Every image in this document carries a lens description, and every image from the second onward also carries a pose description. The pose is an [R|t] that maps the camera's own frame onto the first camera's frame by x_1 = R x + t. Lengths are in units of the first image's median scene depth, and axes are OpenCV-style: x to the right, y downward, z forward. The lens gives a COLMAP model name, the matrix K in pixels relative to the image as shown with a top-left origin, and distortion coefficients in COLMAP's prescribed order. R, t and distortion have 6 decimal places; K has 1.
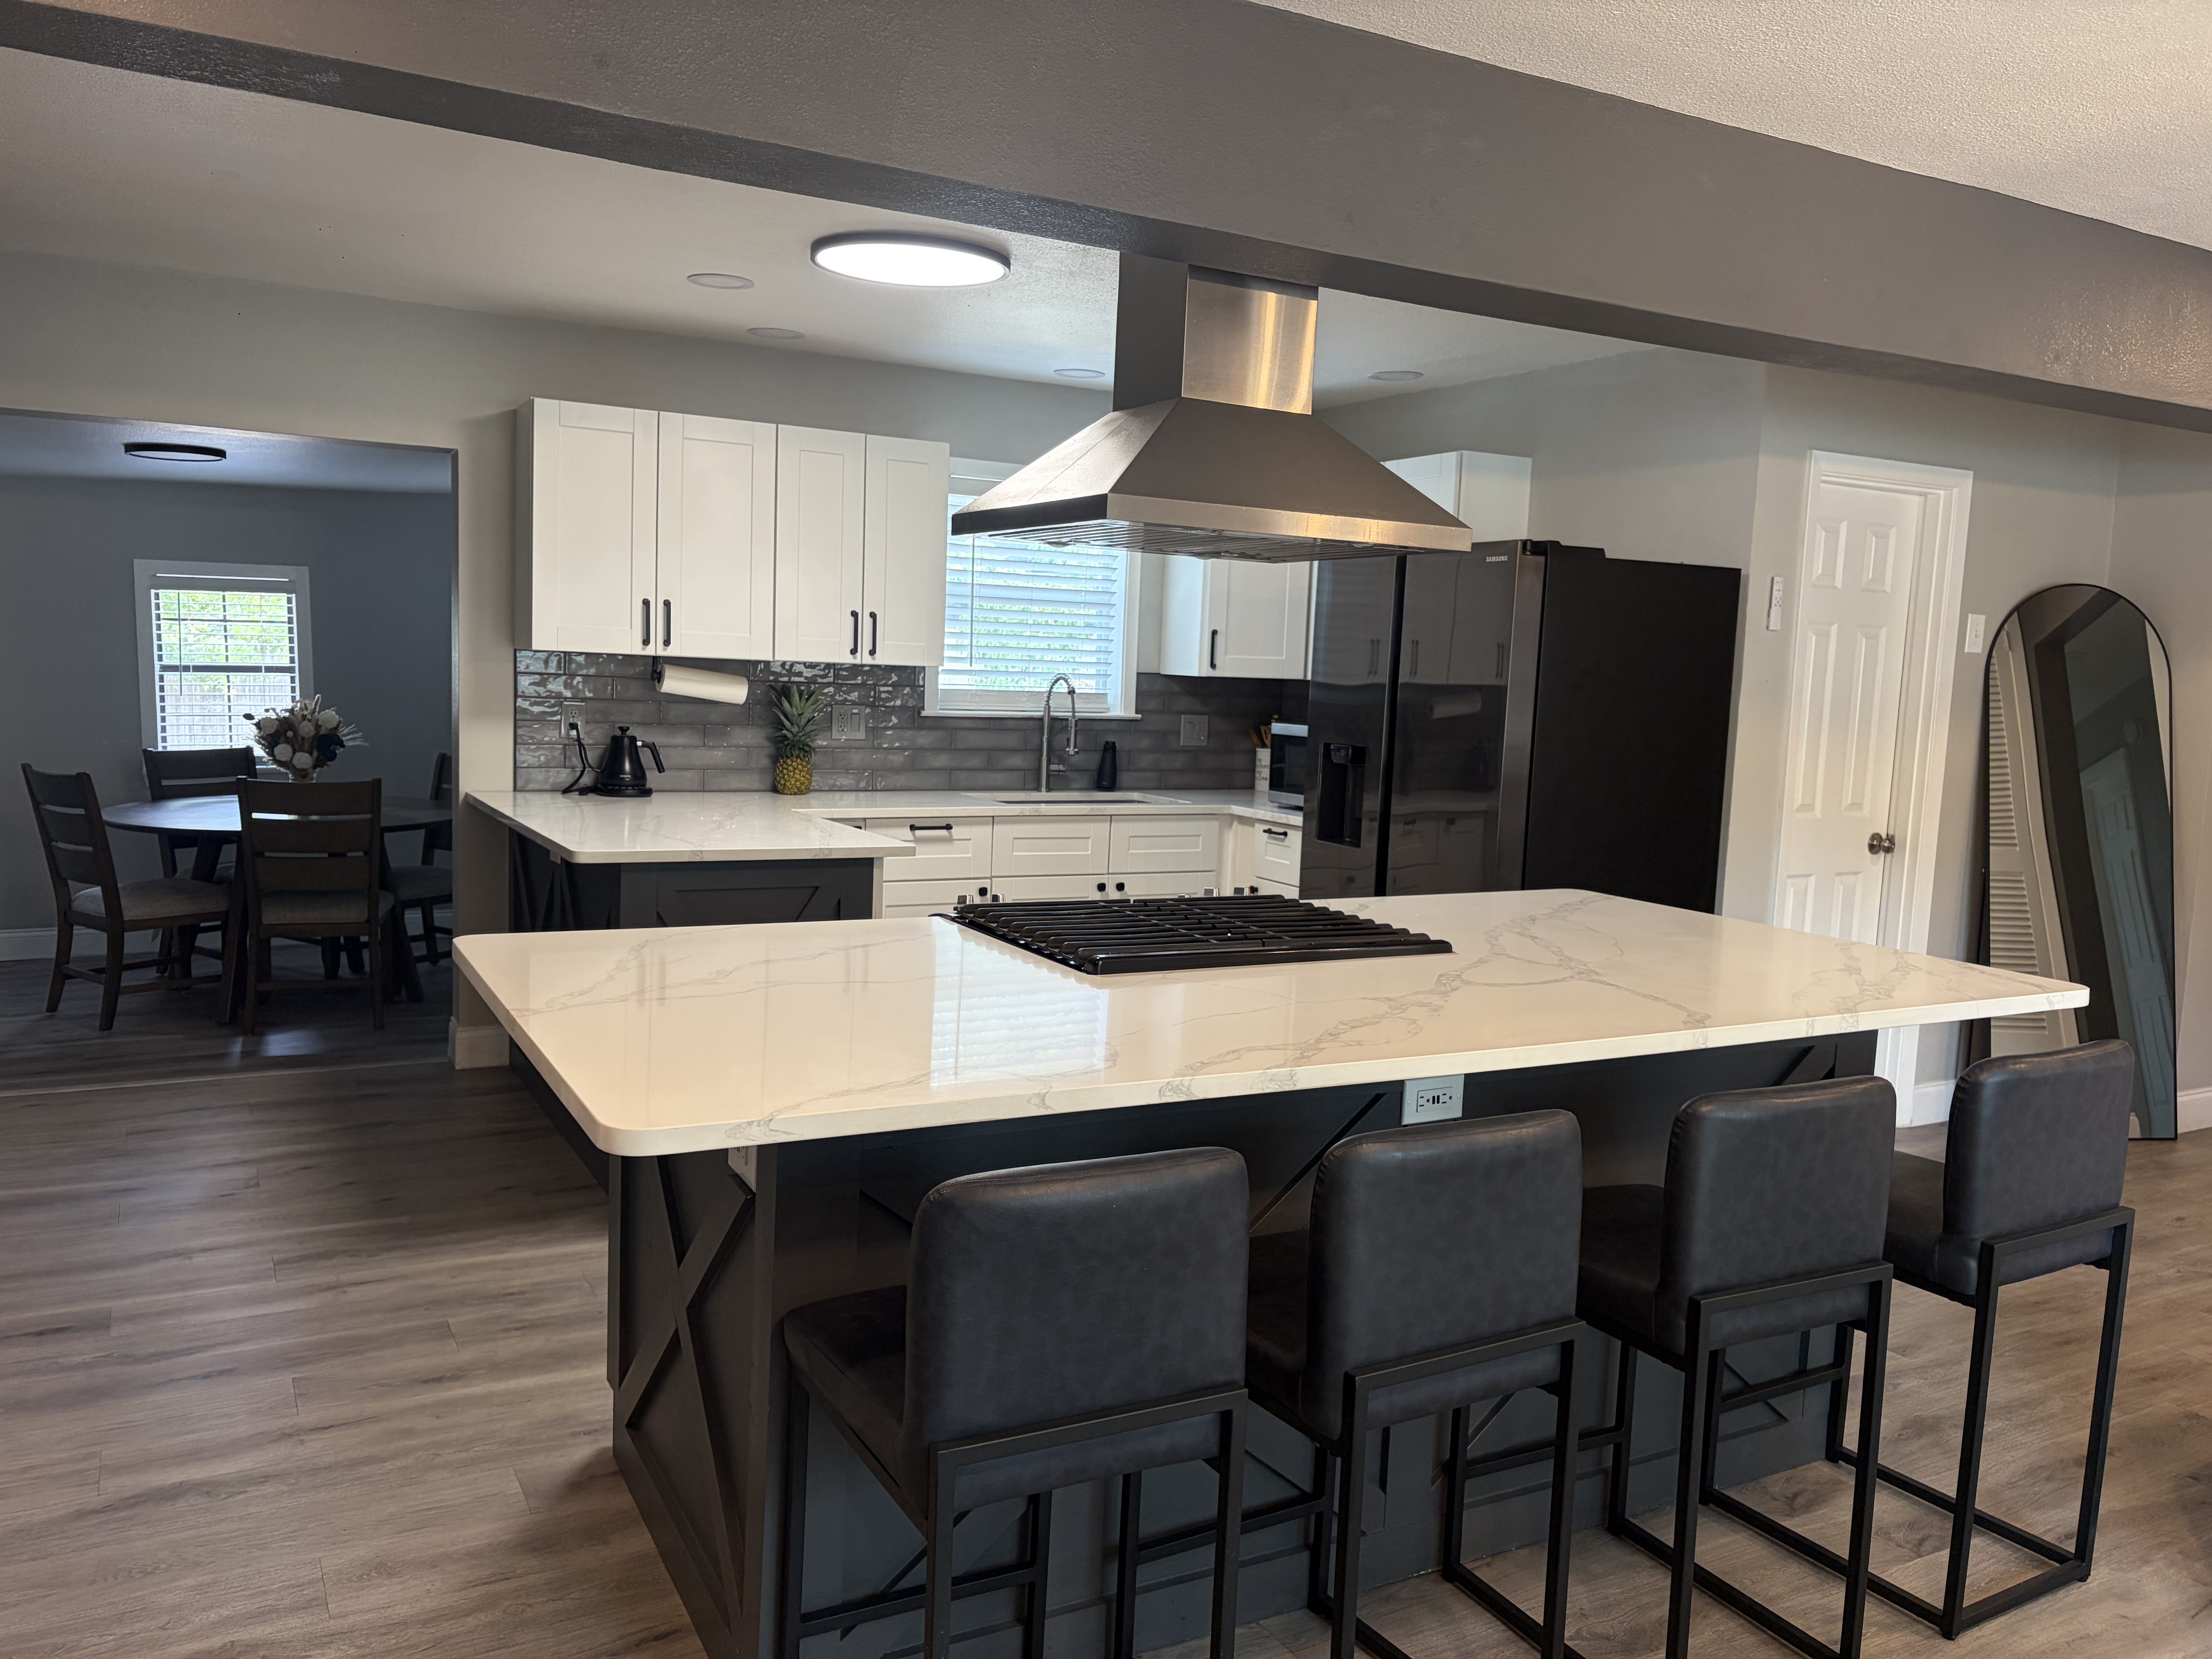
lens RADIAL K [[1685.2, 0, 1111.8], [0, 1685.2, 834.2], [0, 0, 1]] dist [0.034098, -0.009533]
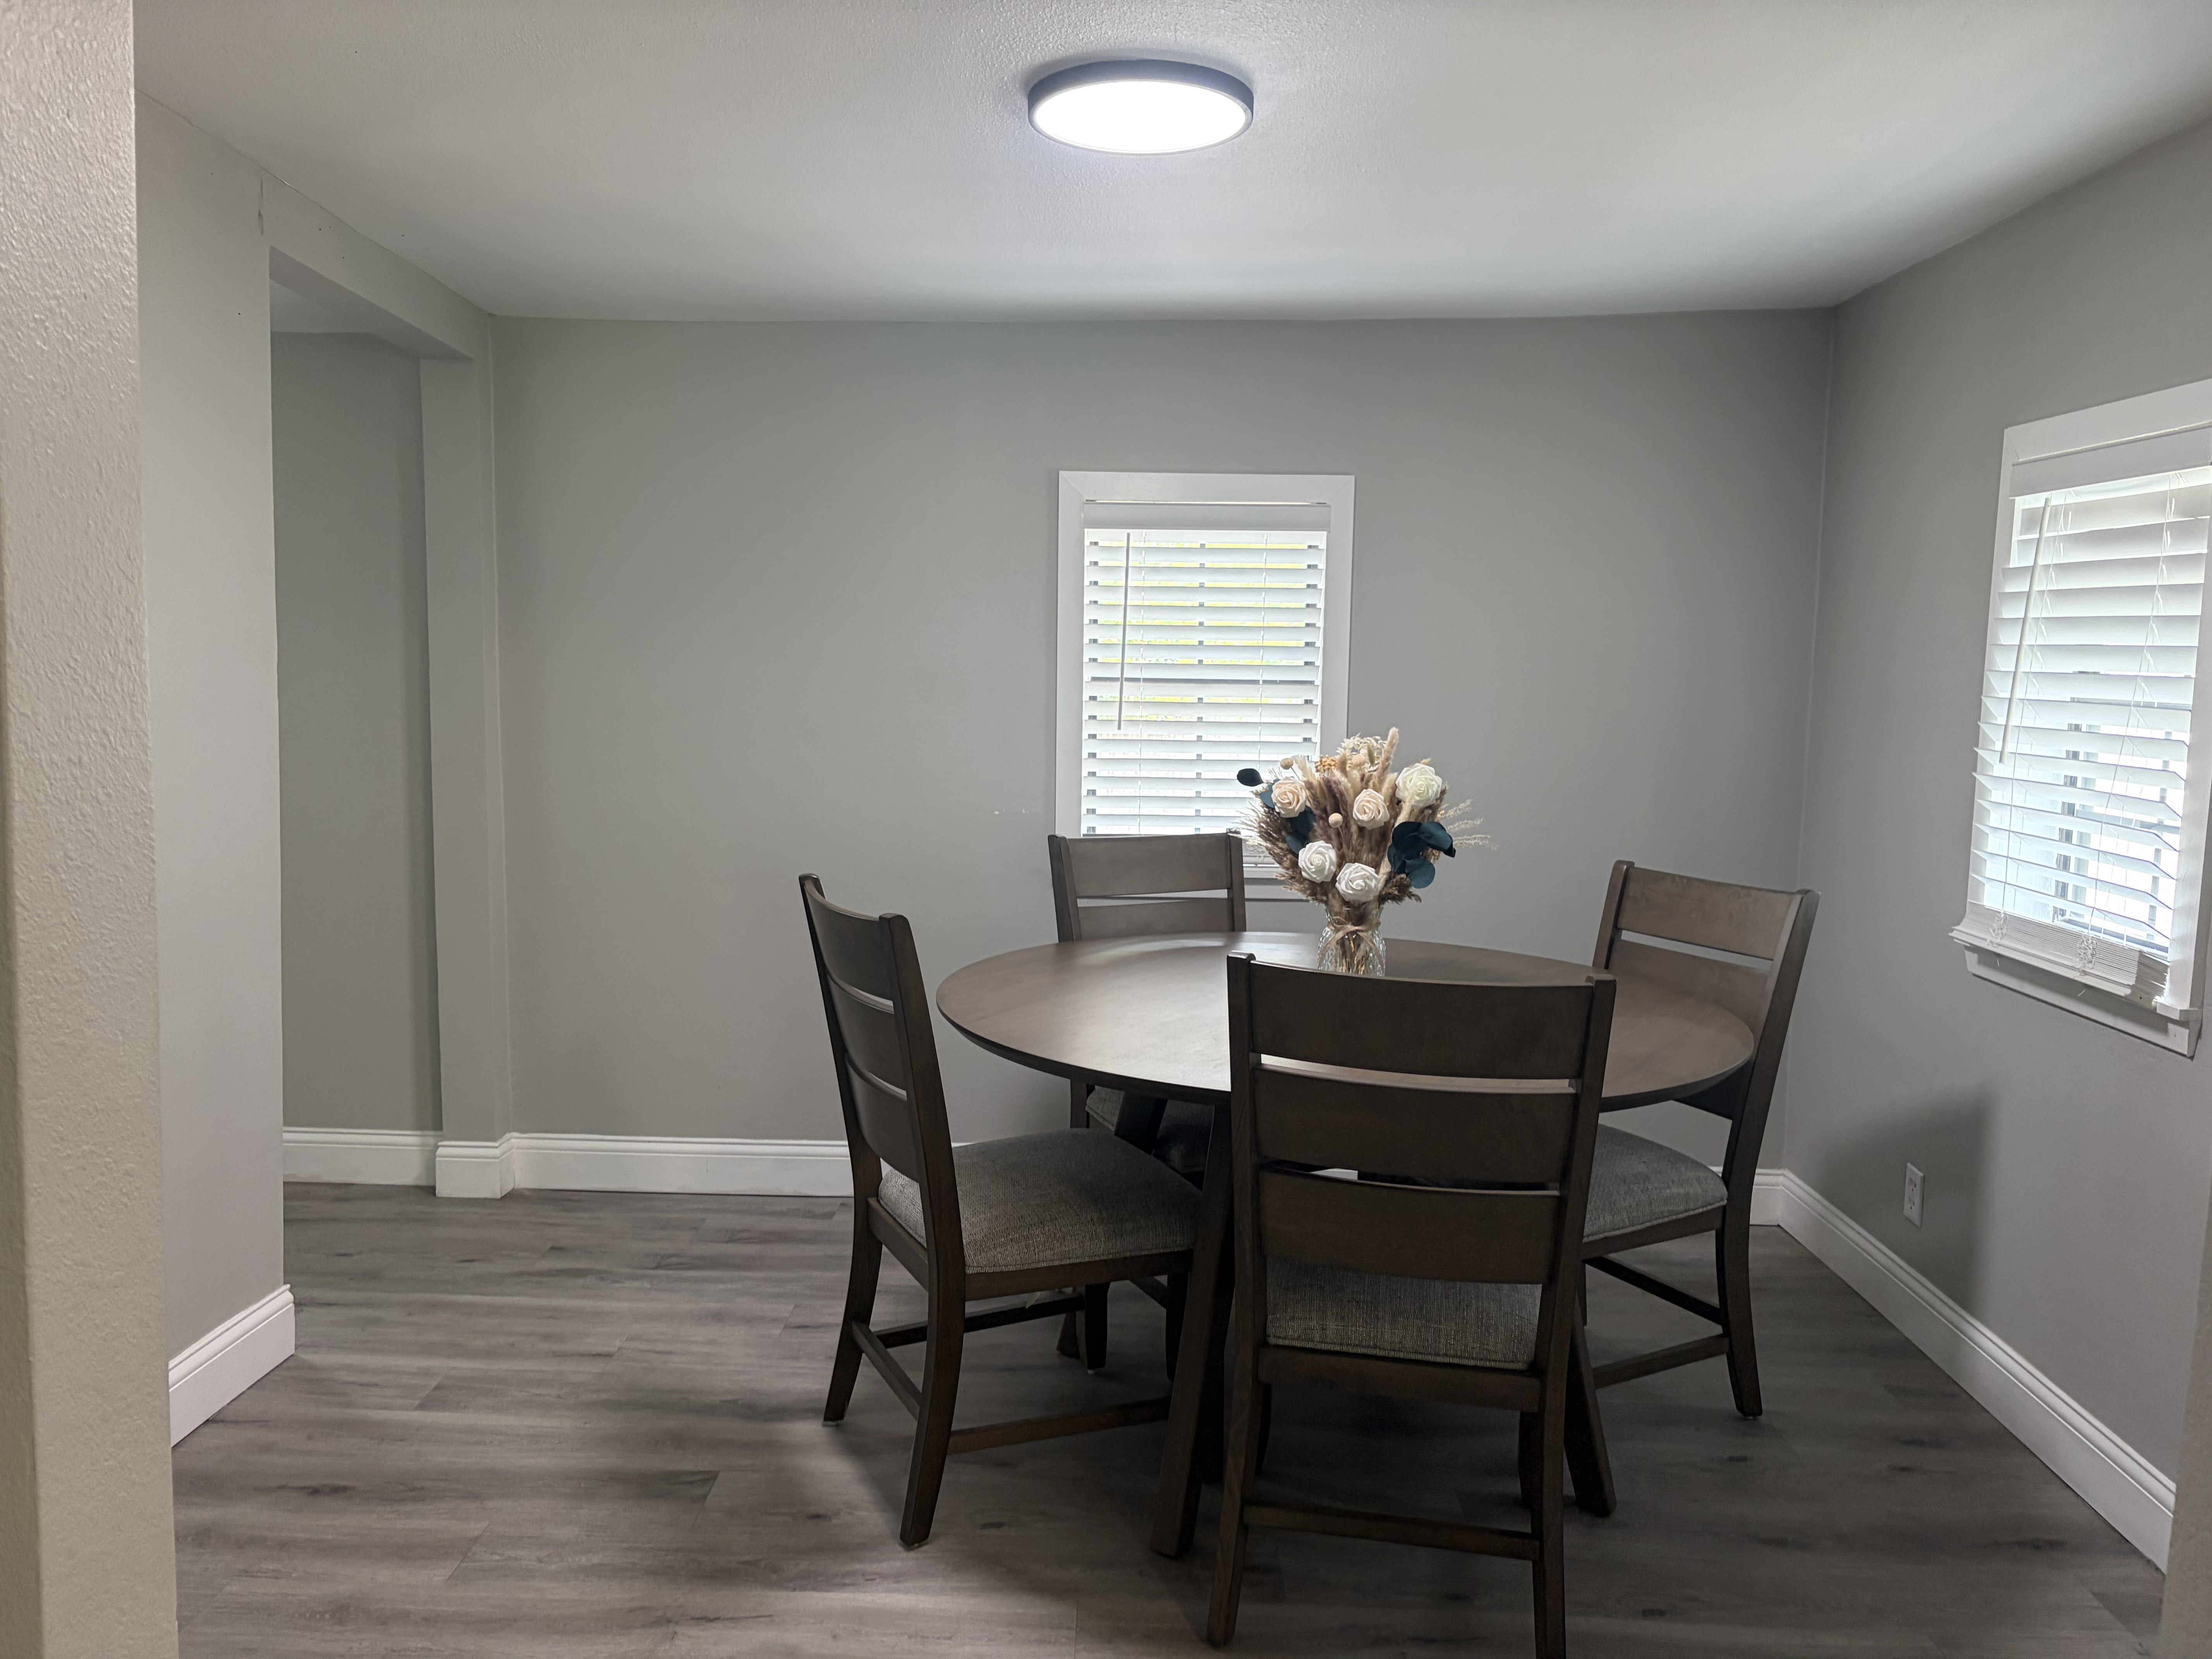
lens RADIAL K [[1685.2, 0, 1100.1], [0, 1685.2, 830.9], [0, 0, 1]] dist [0.034098, -0.009533]
pose [[0.863766, 0.034868, -0.502686, -0.347551], [-0.050500, 0.998571, -0.017510, -0.048964], [0.501357, 0.040510, 0.864292, 0.654356]]
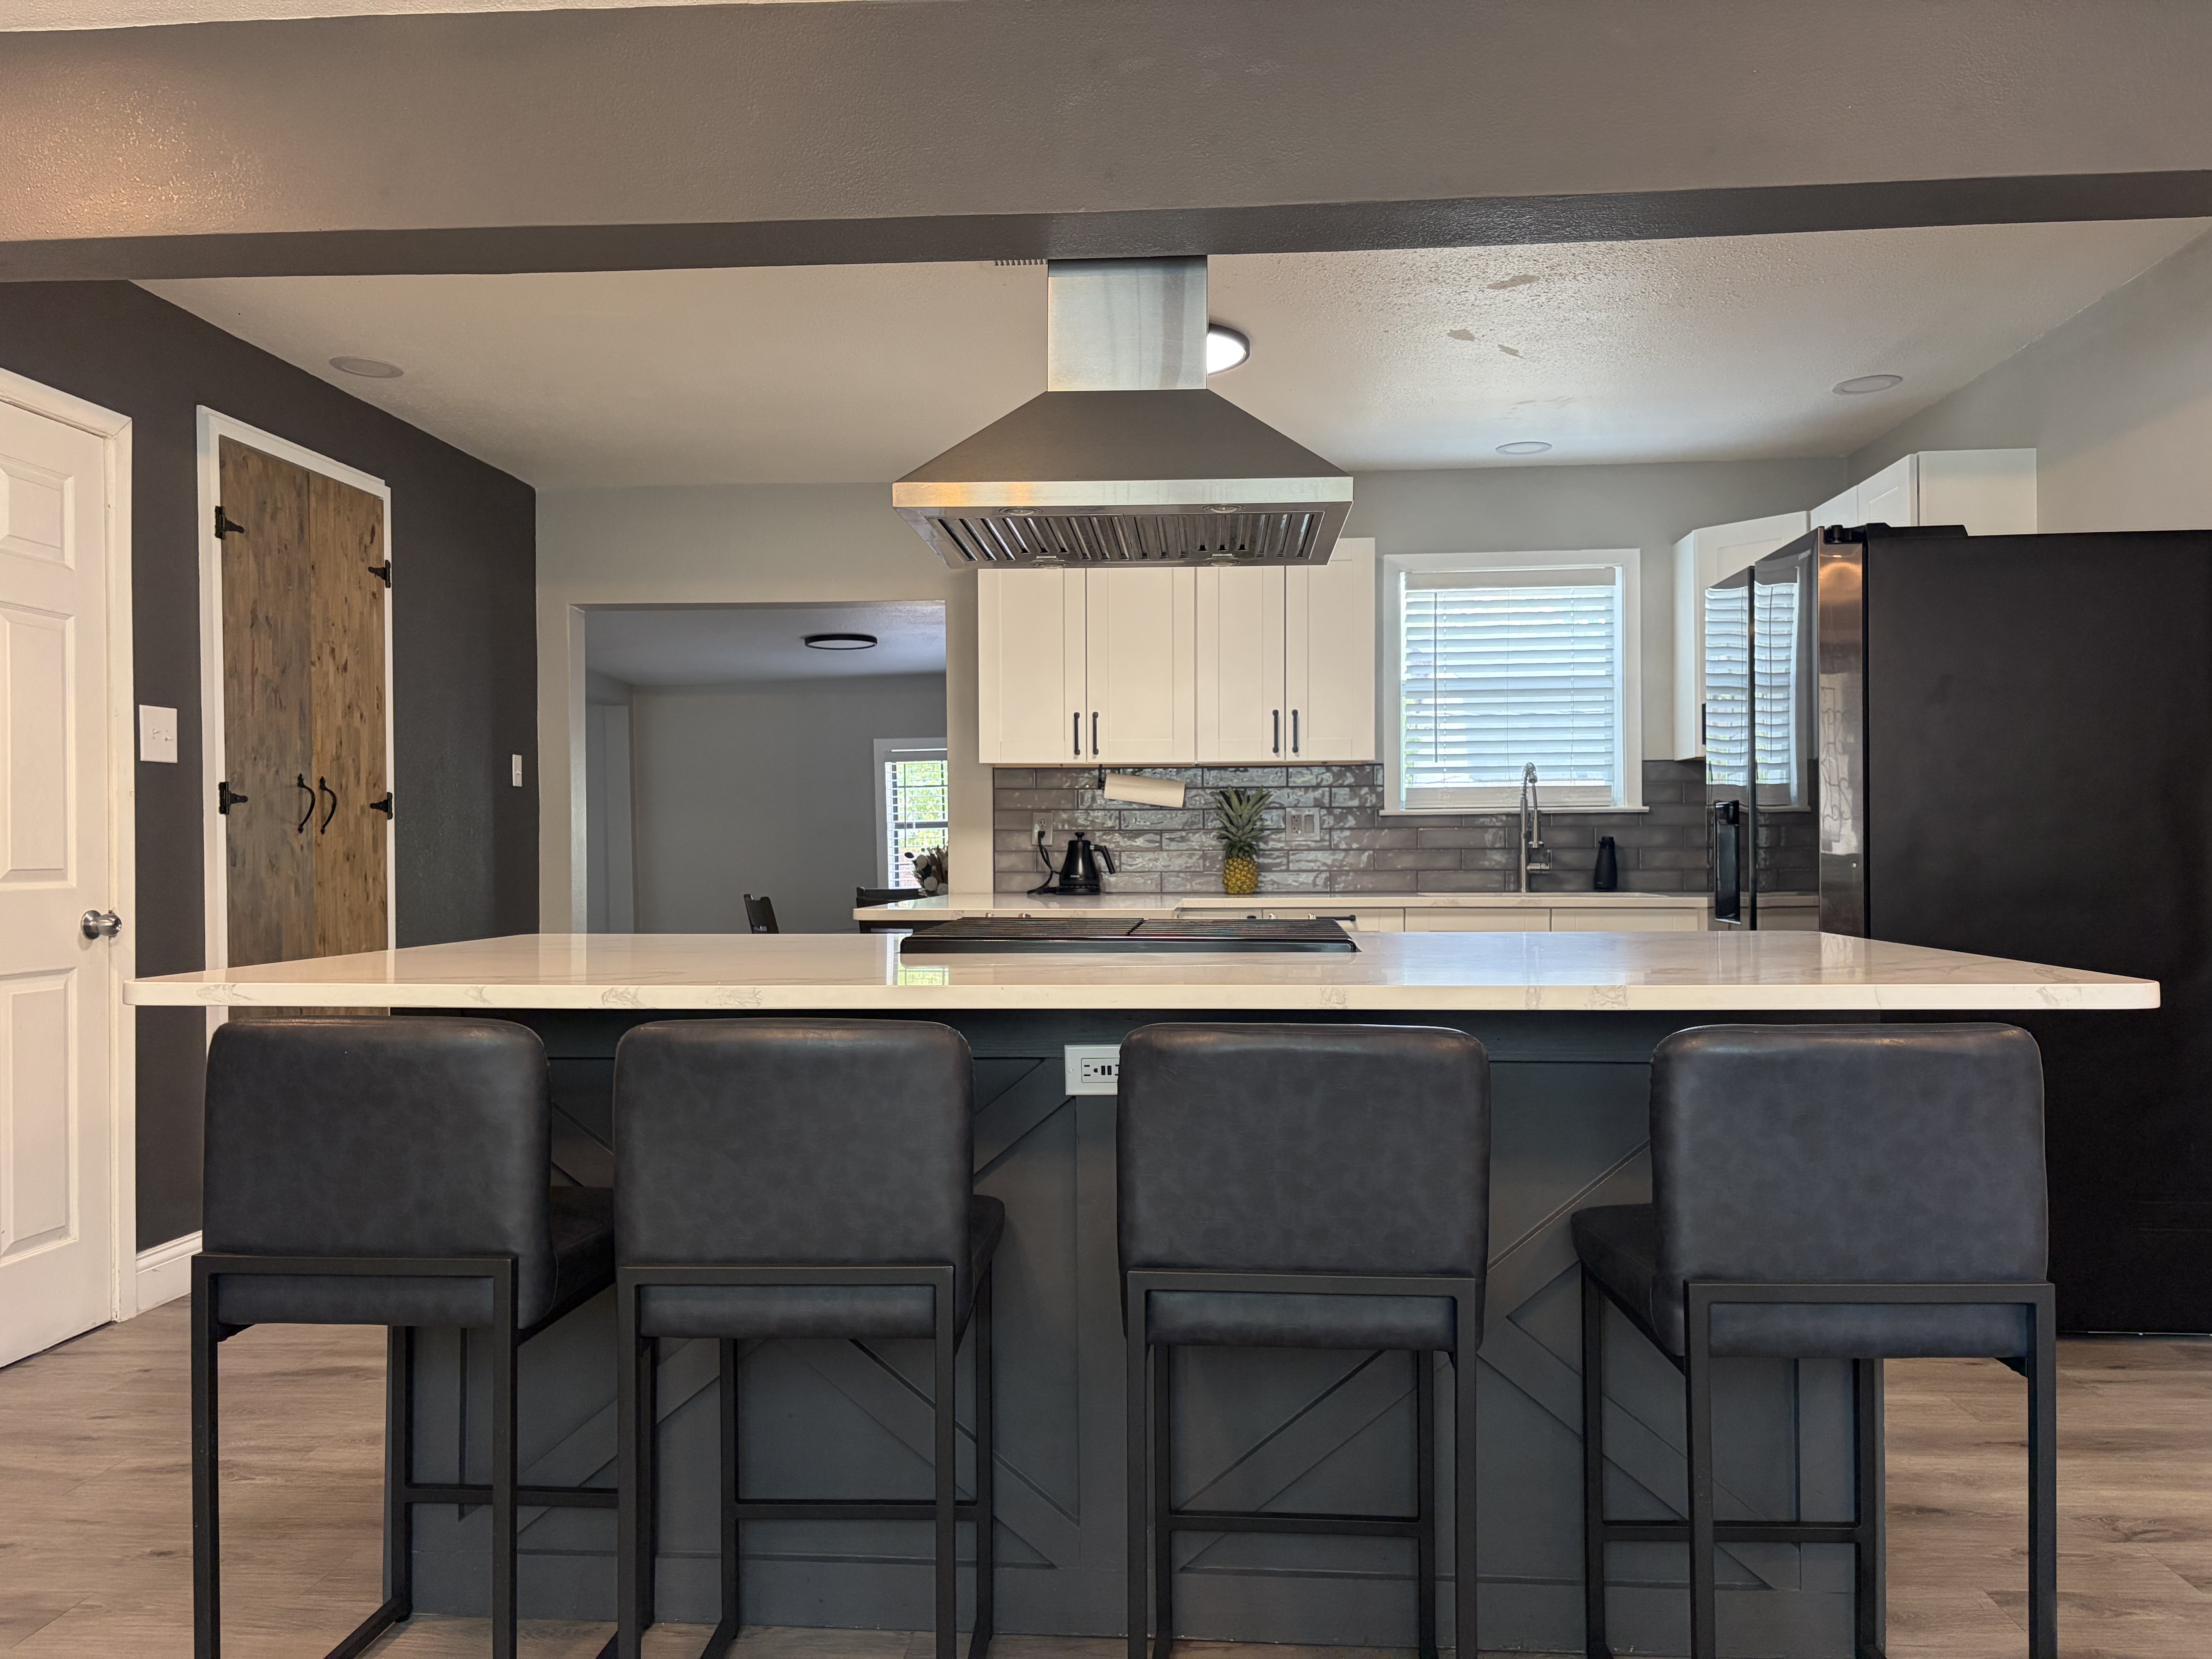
lens RADIAL K [[1685.2, 0, 1158.7], [0, 1685.2, 890.3], [0, 0, 1]] dist [0.034098, -0.009533]
pose [[0.845526, -0.033083, -0.532908, 0.291965], [-0.013608, 0.996419, -0.083449, 0.055831], [0.533761, 0.077810, 0.842048, 0.101733]]
